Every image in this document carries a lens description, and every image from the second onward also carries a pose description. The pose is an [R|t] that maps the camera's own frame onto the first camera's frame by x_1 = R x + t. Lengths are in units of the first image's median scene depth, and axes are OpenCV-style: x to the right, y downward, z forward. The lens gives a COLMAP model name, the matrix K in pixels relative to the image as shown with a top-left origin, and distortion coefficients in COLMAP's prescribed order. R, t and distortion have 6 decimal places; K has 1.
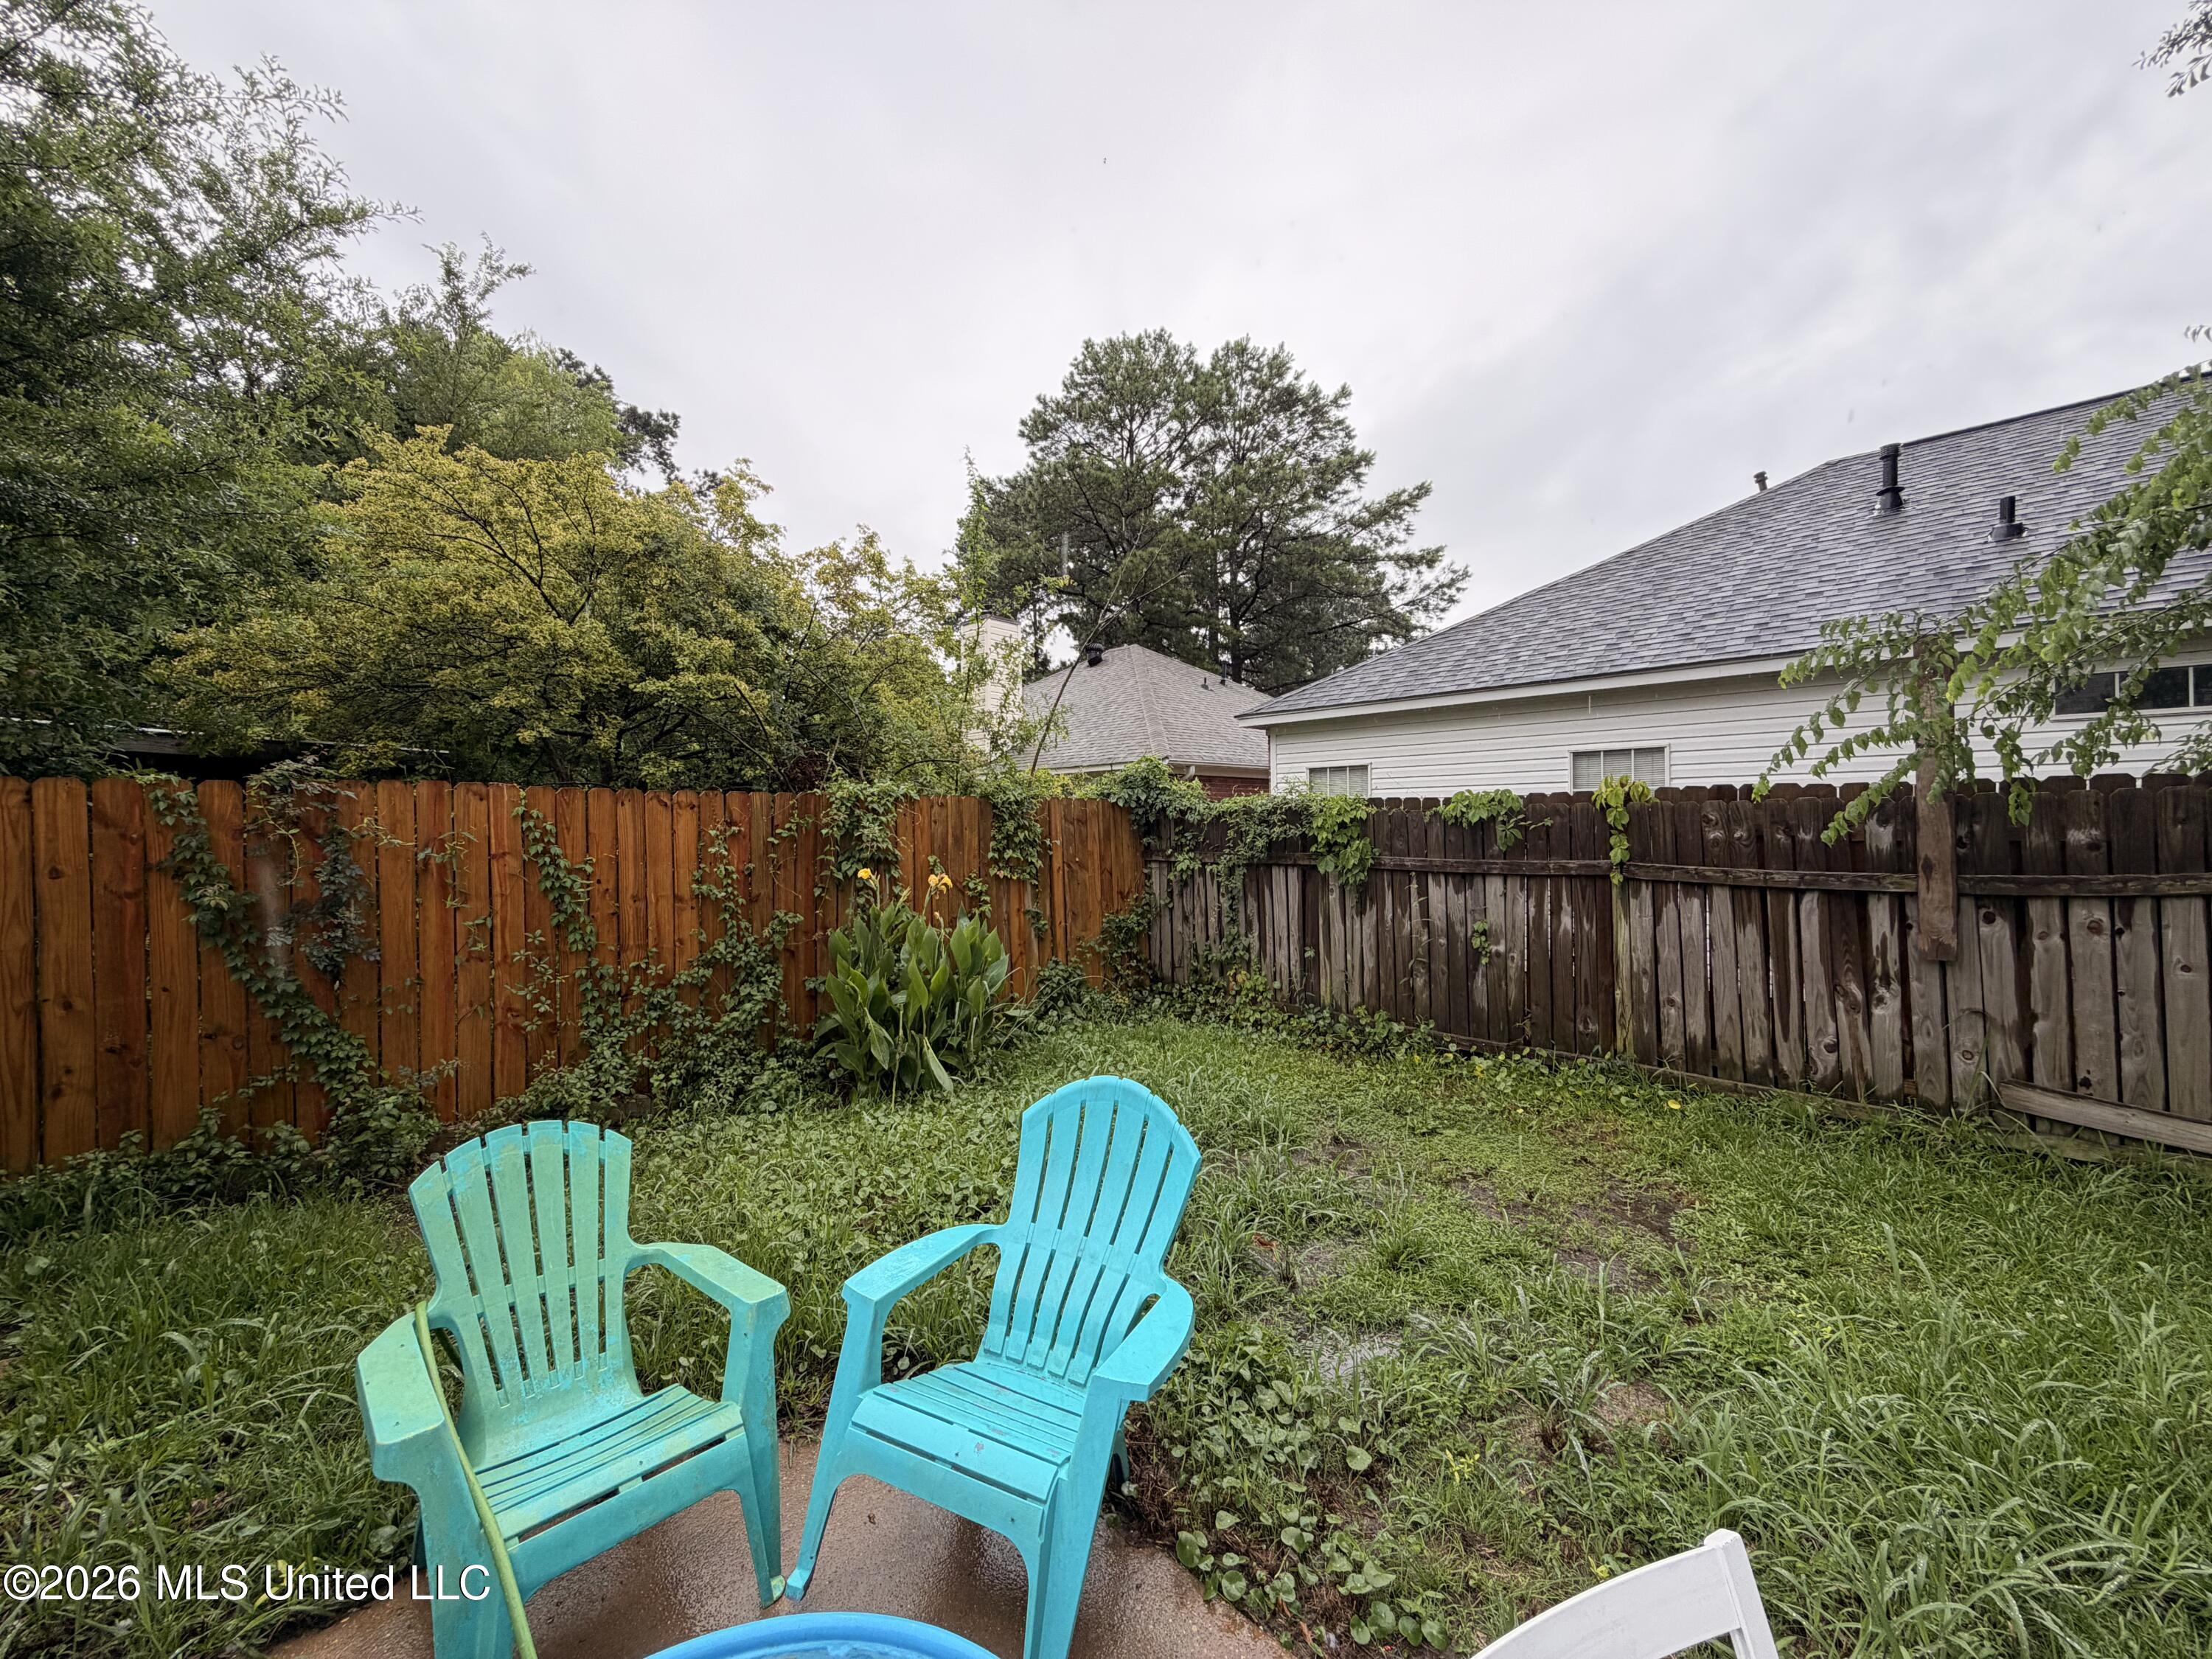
lens RADIAL K [[878.5, 0, 1100.4], [0, 878.5, 828.6], [0, 0, 1]] dist [-0.000228, 0.000183]
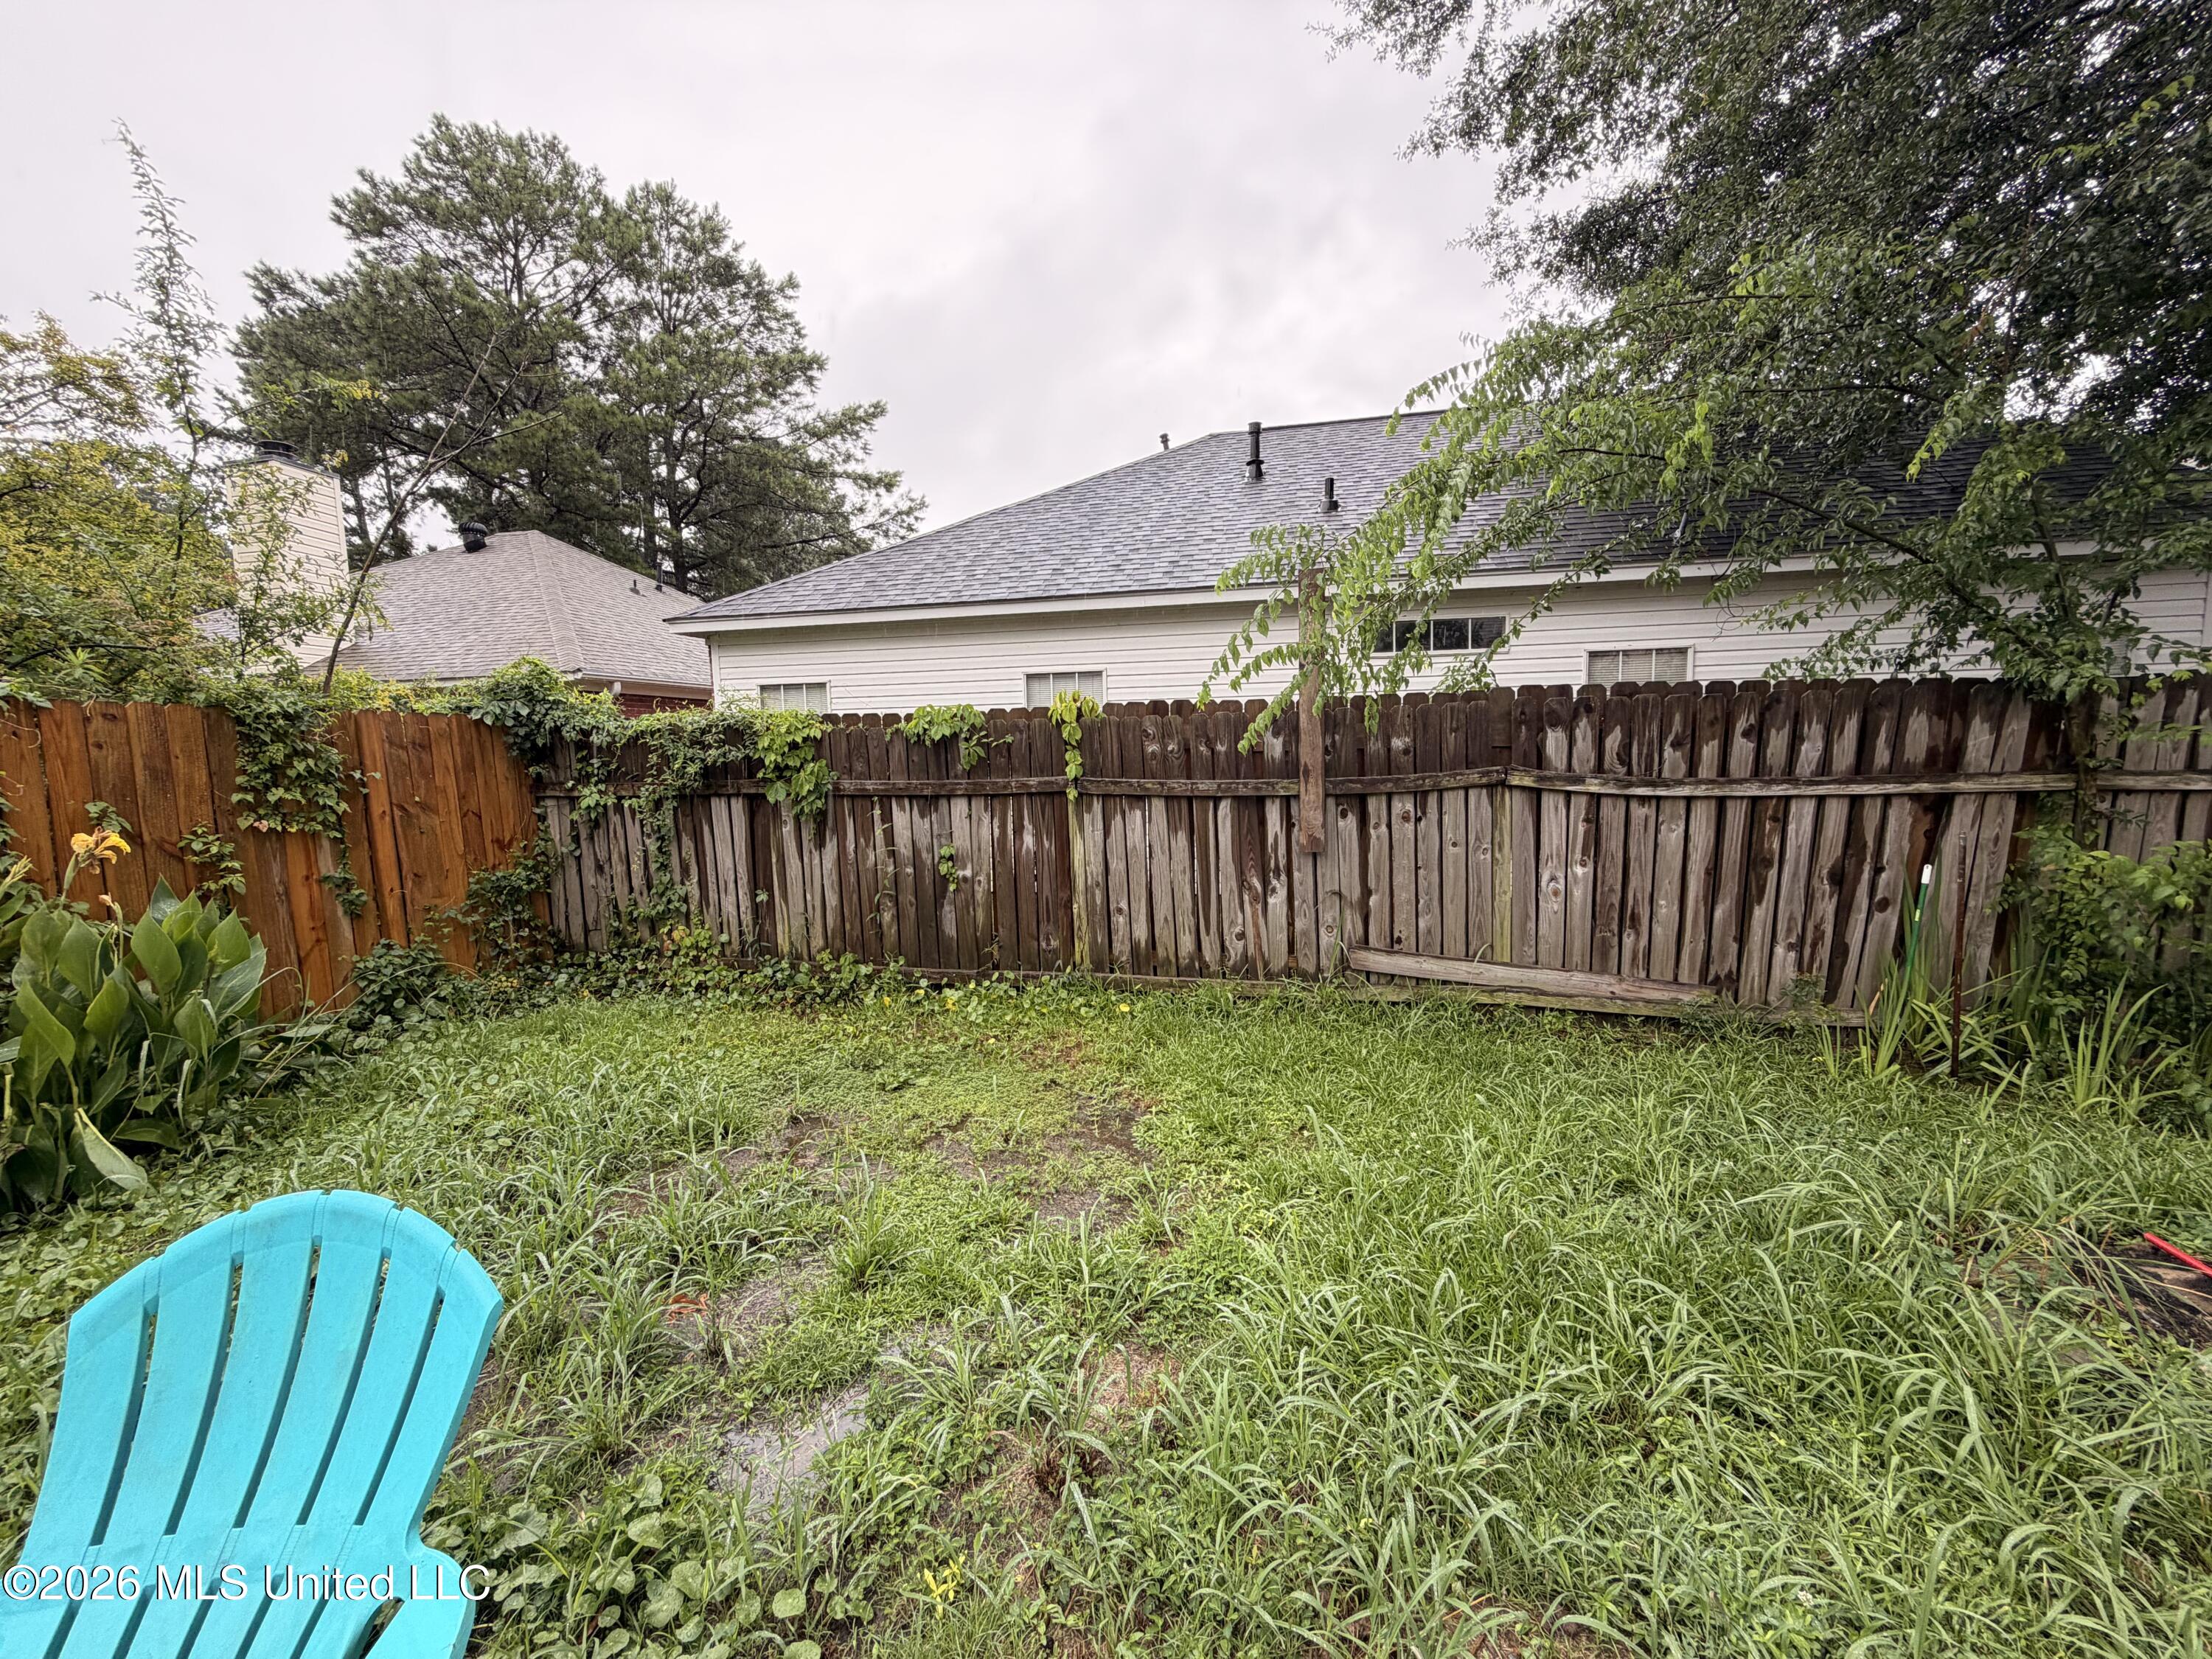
lens RADIAL K [[878.5, 0, 1100.4], [0, 878.5, 828.6], [0, 0, 1]] dist [-0.000228, 0.000183]
pose [[0.834552, -0.060086, 0.547643, 0.049693], [0.017109, 0.996382, 0.083249, 0.010306], [-0.550664, -0.060106, 0.832560, 0.113446]]
